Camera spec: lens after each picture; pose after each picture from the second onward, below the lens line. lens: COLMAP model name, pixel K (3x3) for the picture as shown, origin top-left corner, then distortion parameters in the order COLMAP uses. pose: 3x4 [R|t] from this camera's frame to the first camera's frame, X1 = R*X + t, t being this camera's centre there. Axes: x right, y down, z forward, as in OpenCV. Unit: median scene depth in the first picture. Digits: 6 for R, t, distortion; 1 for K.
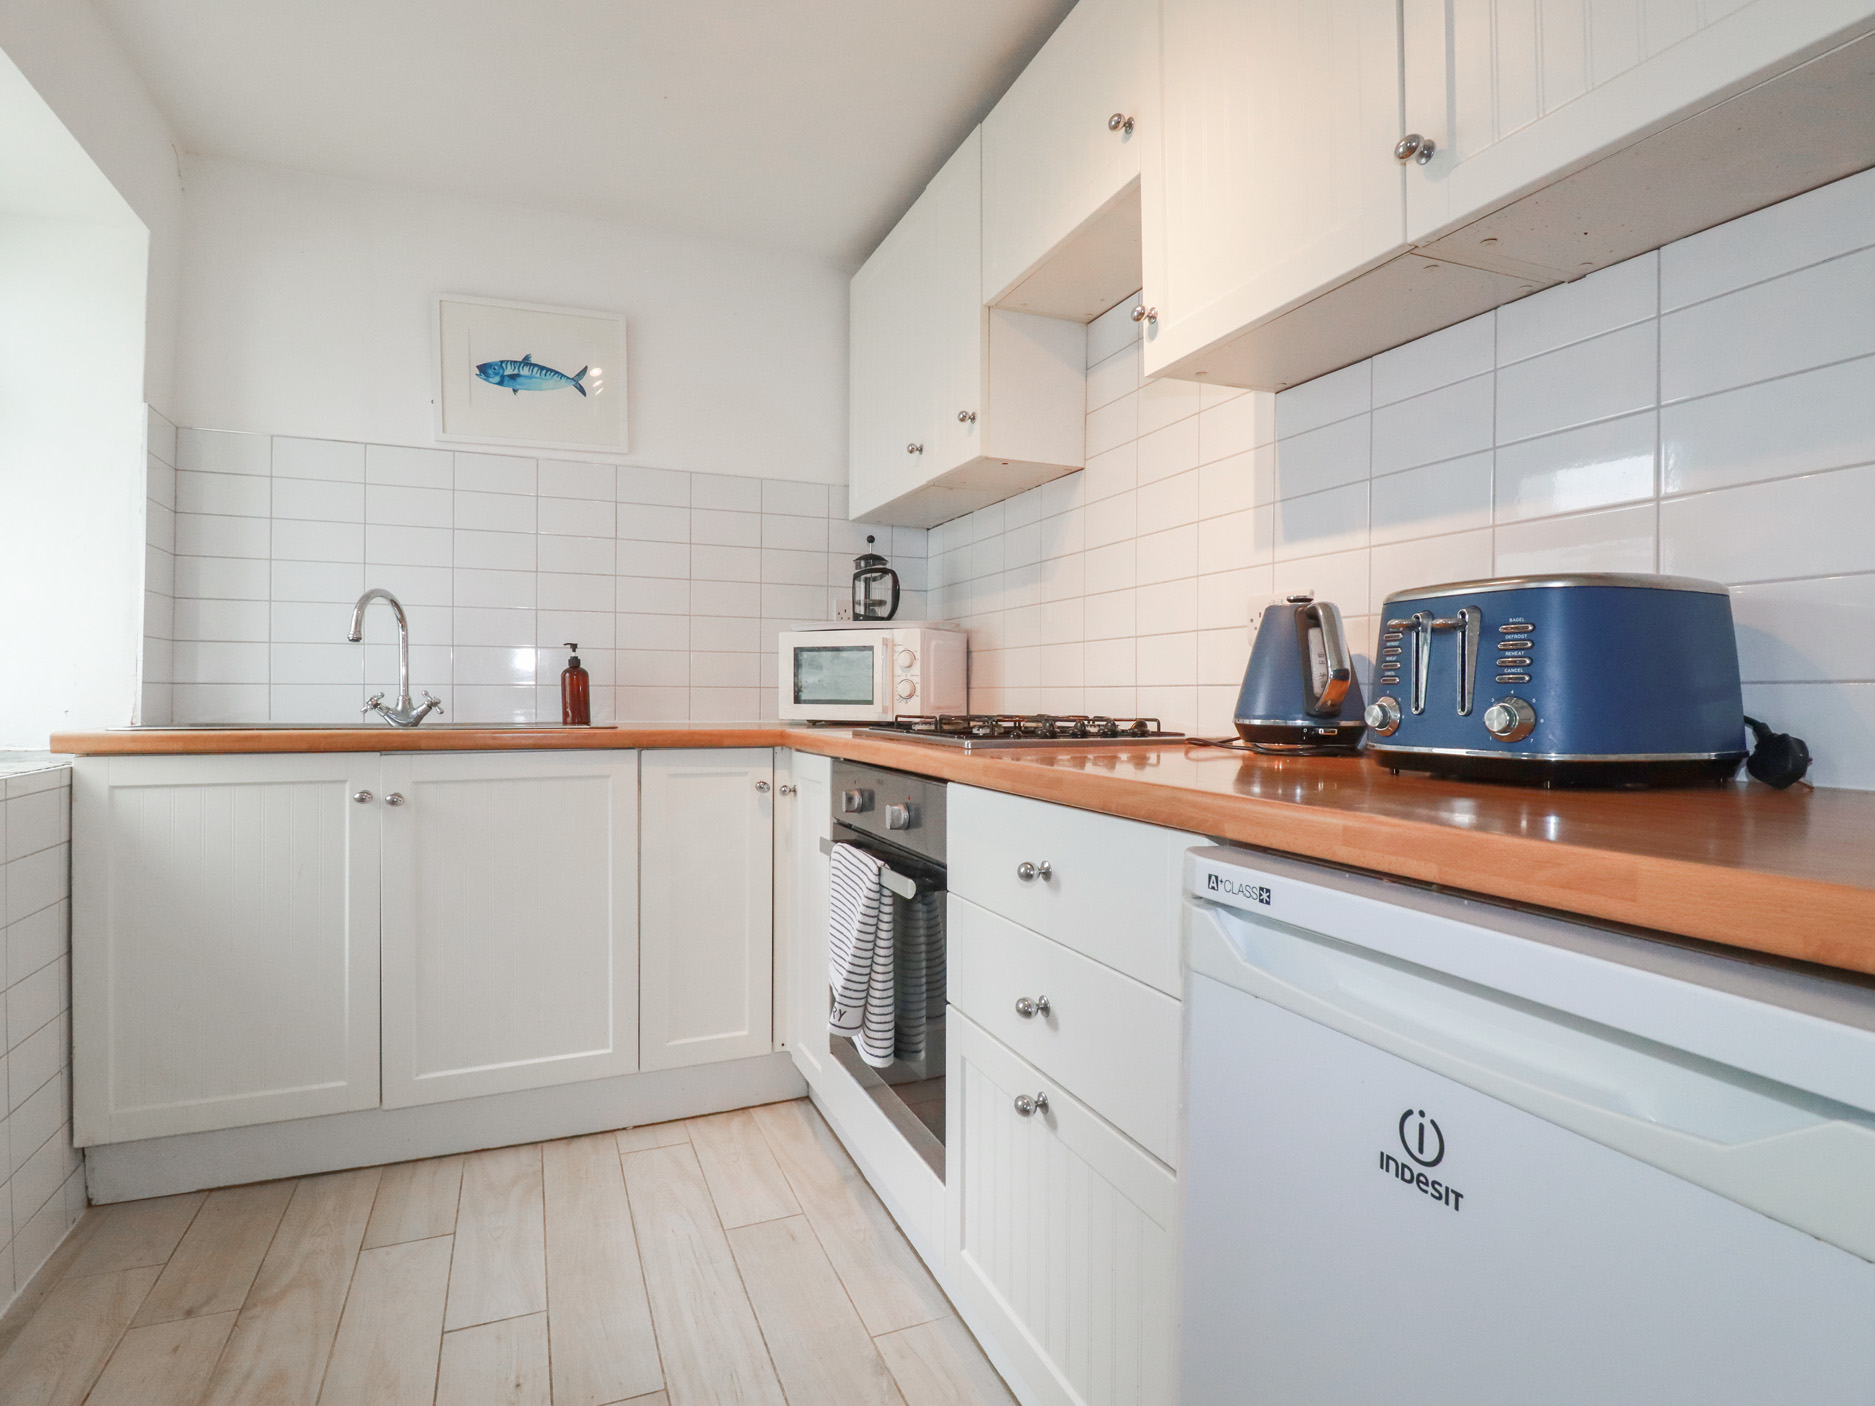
lens RADIAL K [[1014.6, 0, 936.2], [0, 1014.6, 694.9], [0, 0, 1]] dist [-0.015635, -0.004501]
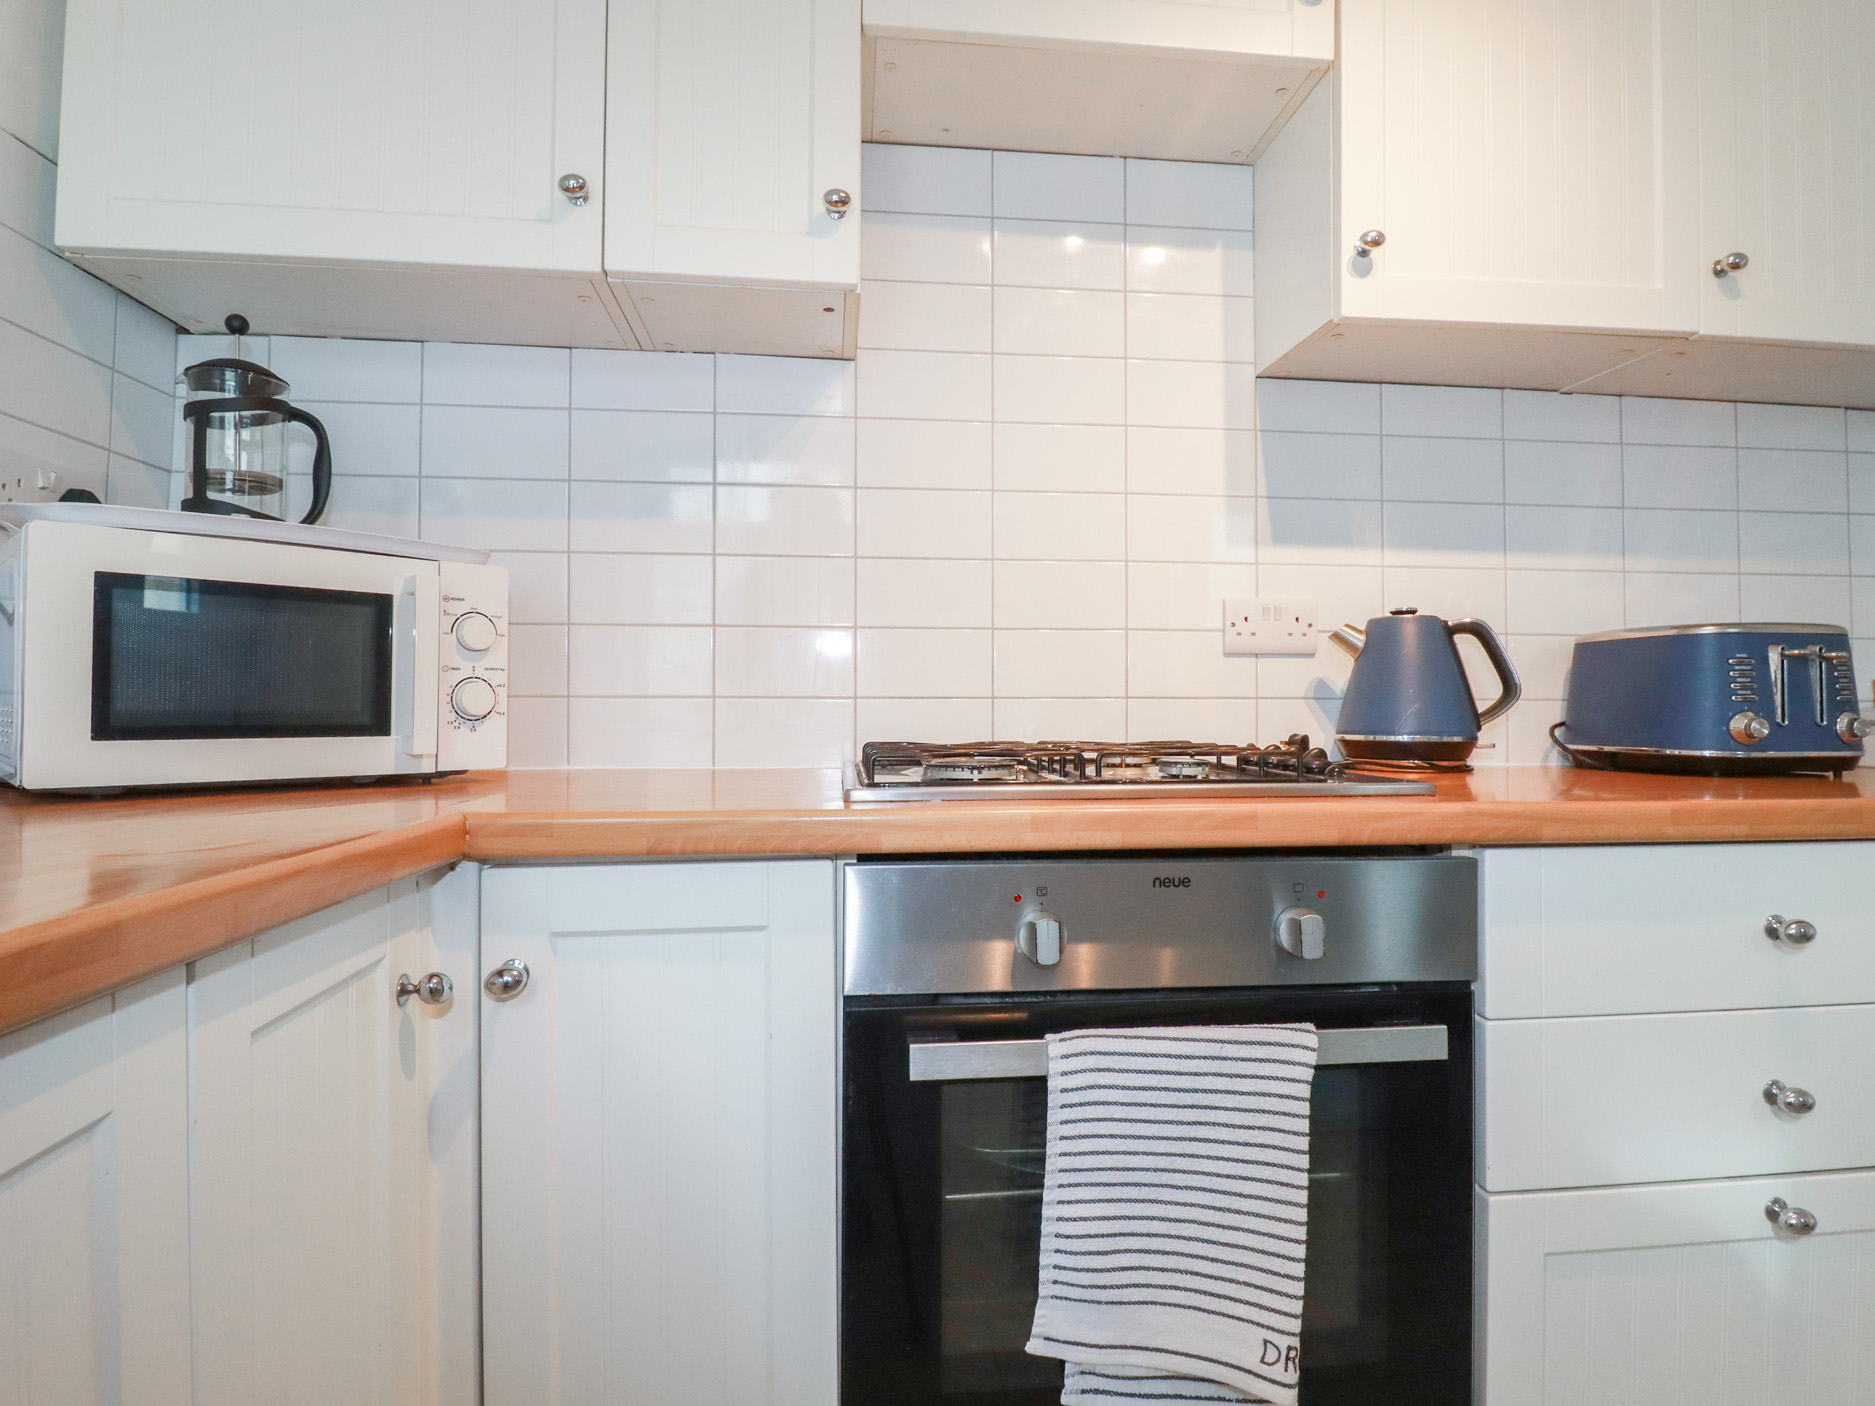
lens RADIAL K [[1014.6, 0, 942.1], [0, 1014.6, 708.8], [0, 0, 1]] dist [-0.015635, -0.004501]
pose [[0.262146, -0.009386, 0.964983, -0.621057], [-0.000348, 0.999952, 0.009820, -0.008794], [-0.965028, -0.002910, 0.262130, 1.040178]]
